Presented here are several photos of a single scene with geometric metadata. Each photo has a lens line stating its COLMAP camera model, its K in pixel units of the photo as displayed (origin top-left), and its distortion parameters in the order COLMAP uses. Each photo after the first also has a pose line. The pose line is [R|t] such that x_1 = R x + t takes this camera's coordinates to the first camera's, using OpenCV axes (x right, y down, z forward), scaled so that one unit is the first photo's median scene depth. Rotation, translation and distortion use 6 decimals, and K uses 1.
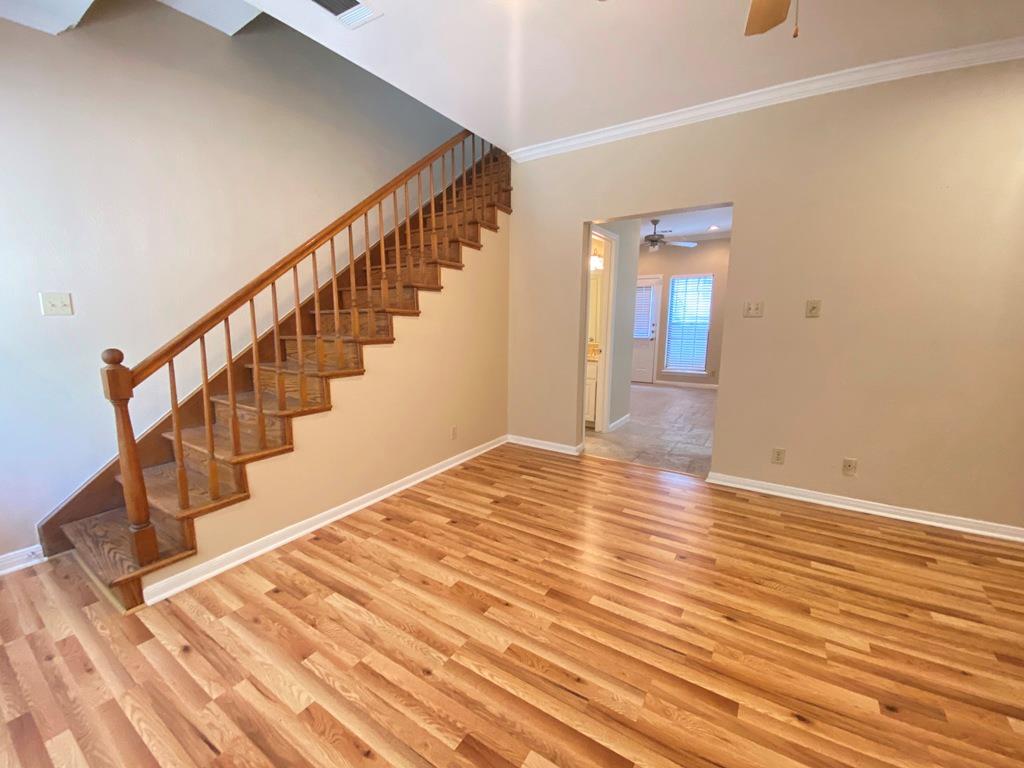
lens RADIAL K [[416.2, 0, 512.5], [0, 416.2, 386.5], [0, 0, 1]] dist [-0.006489, -0.008839]
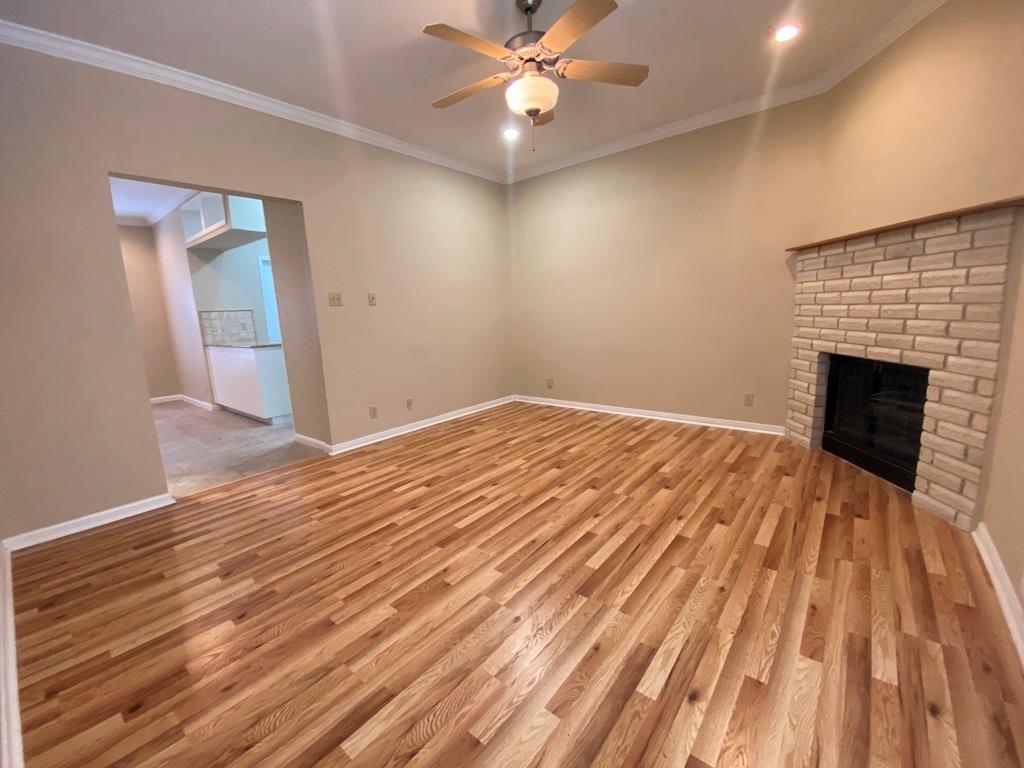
lens RADIAL K [[416.2, 0, 505.8], [0, 416.2, 380.4], [0, 0, 1]] dist [-0.006489, -0.008839]
pose [[0.121970, -0.176143, 0.976779, -0.778947], [0.210329, 0.966363, 0.148001, -0.047075], [-0.969992, 0.187393, 0.154915, 0.506912]]
